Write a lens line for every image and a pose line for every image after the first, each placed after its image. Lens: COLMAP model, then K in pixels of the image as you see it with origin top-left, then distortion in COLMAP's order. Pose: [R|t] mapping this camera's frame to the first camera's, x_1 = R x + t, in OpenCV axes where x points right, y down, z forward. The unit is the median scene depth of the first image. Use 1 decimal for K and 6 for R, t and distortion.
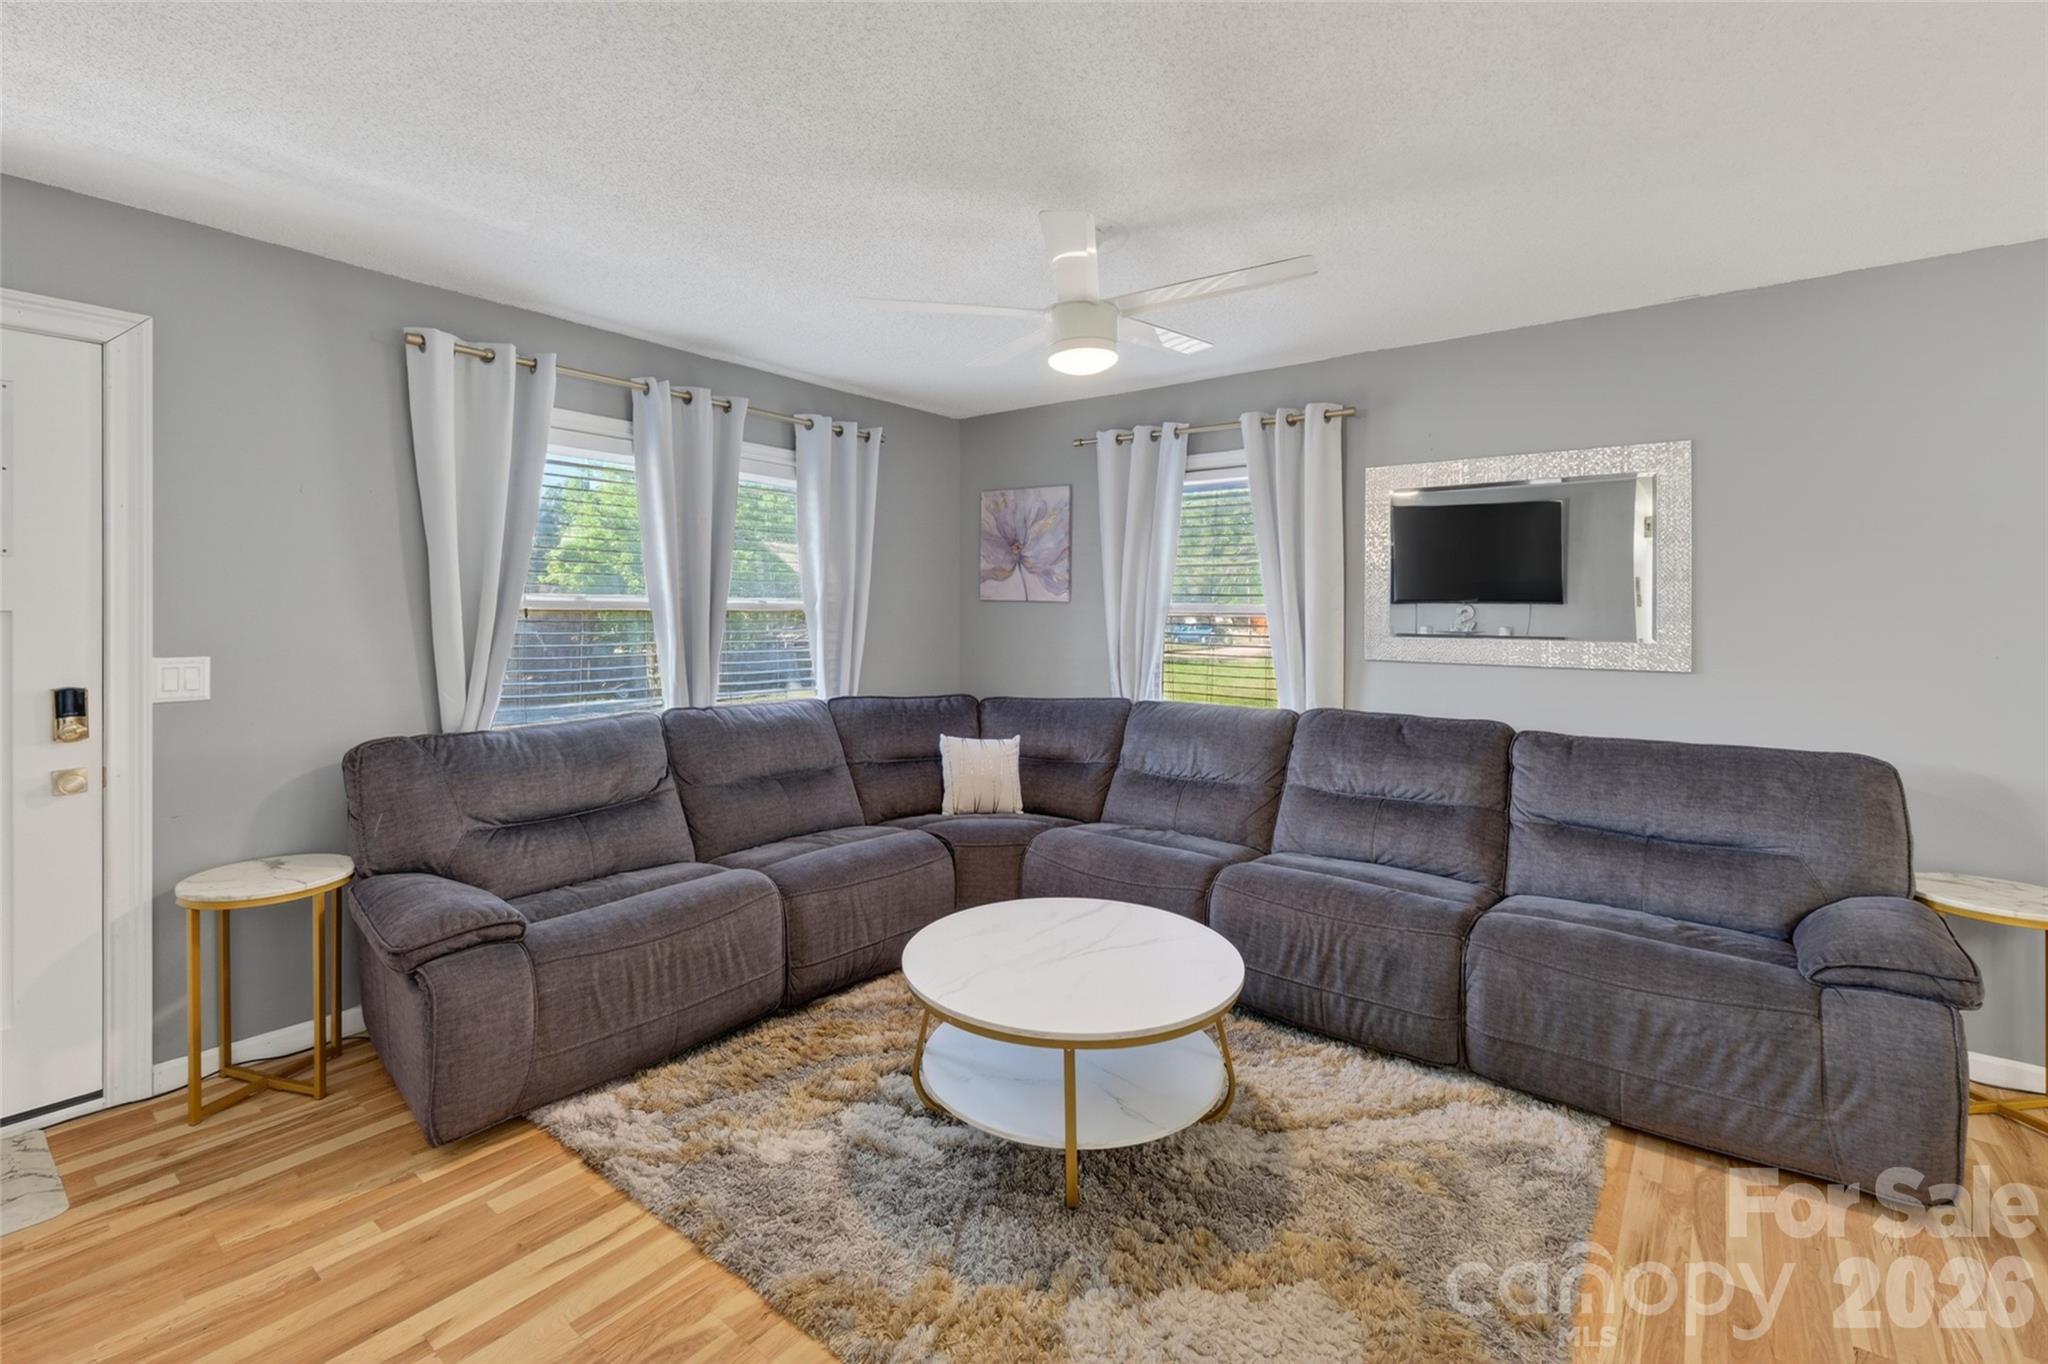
lens RADIAL K [[905.5, 0, 1012.2], [0, 905.5, 596.5], [0, 0, 1]] dist [-0.000510, 0.000138]
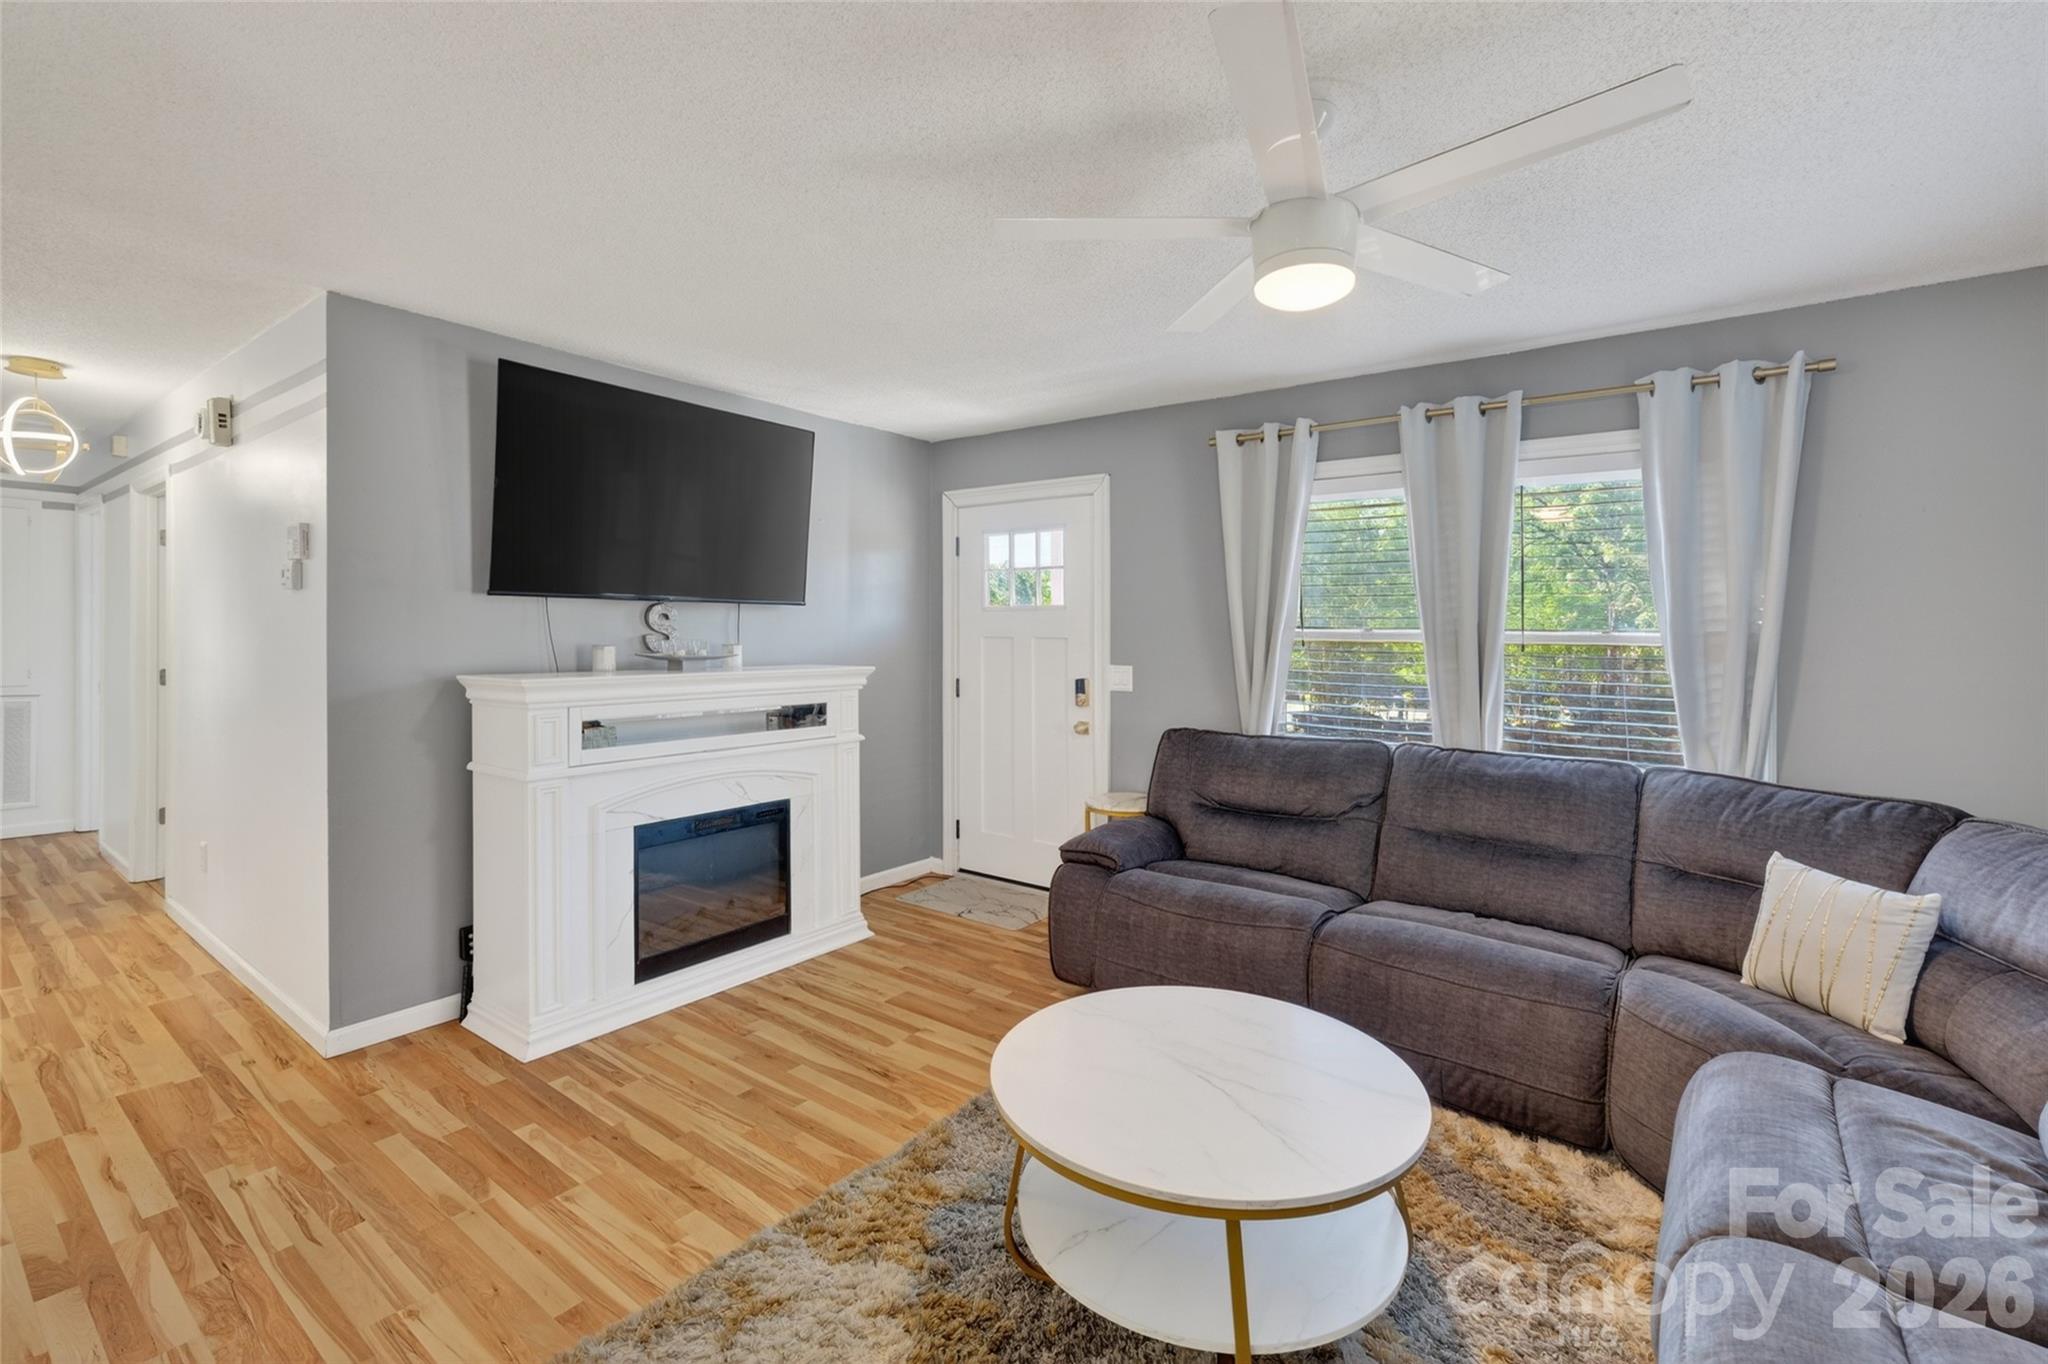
lens RADIAL K [[899.9, 0, 1017.8], [0, 899.9, 633.6], [0, 0, 1]] dist [-0.000891, 0.000235]
pose [[0.018484, -0.008103, -0.999796, 0.737896], [0.003442, 0.999962, -0.008040, 0.017915], [0.999823, -0.003293, 0.018511, 0.718015]]
